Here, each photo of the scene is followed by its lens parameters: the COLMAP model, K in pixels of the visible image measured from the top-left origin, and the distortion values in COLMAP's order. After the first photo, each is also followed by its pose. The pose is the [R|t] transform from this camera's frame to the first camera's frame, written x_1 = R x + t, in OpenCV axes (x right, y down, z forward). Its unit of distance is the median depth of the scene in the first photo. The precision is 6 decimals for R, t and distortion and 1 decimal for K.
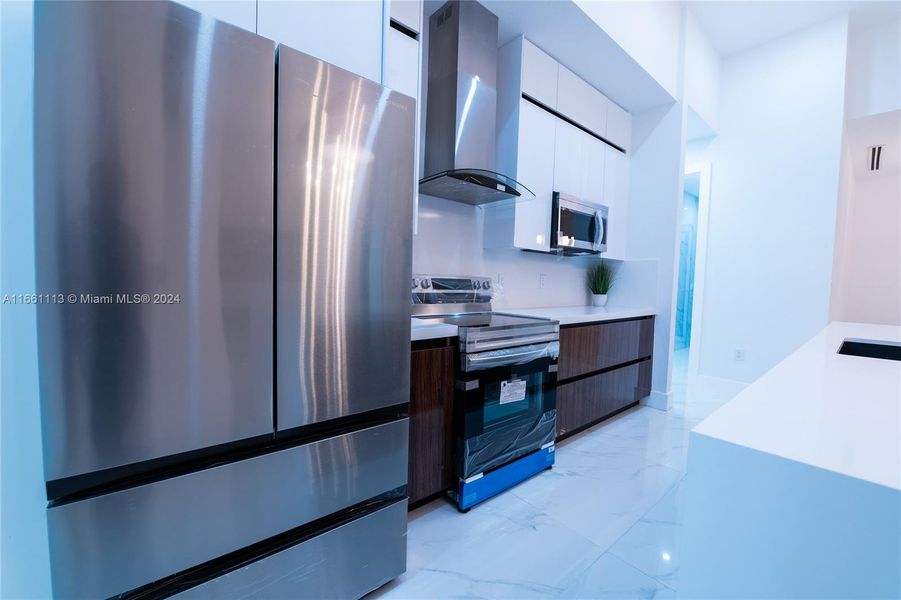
lens RADIAL K [[360.9, 0, 450.5], [0, 360.9, 300.0], [0, 0, 1]] dist [-0.012384, -0.000504]
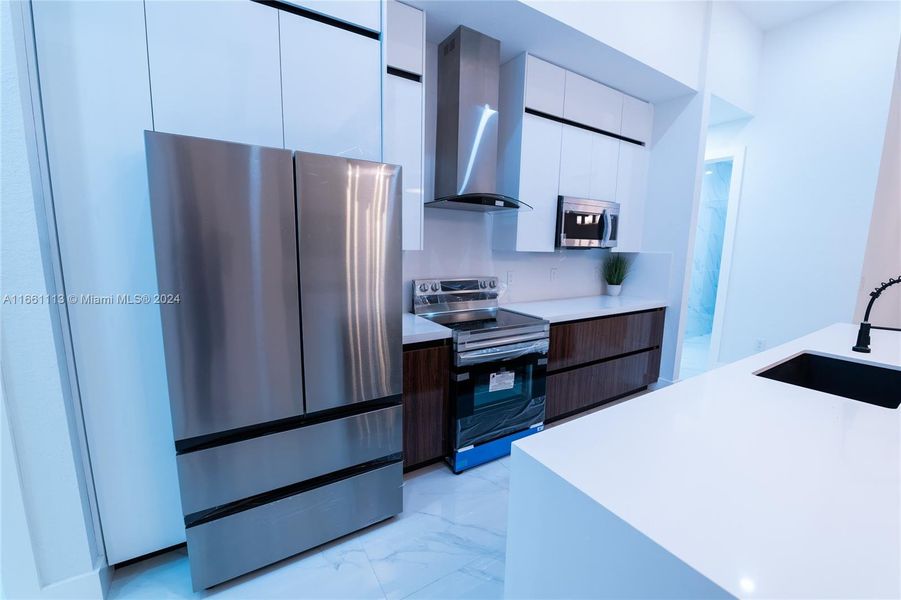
lens RADIAL K [[360.9, 0, 450.5], [0, 360.9, 300.0], [0, 0, 1]] dist [-0.012384, -0.000504]
pose [[0.990096, 0.010444, -0.140003, 0.149614], [0.002416, 0.995814, 0.091371, -0.112895], [0.140371, -0.090805, 0.985926, -0.165463]]
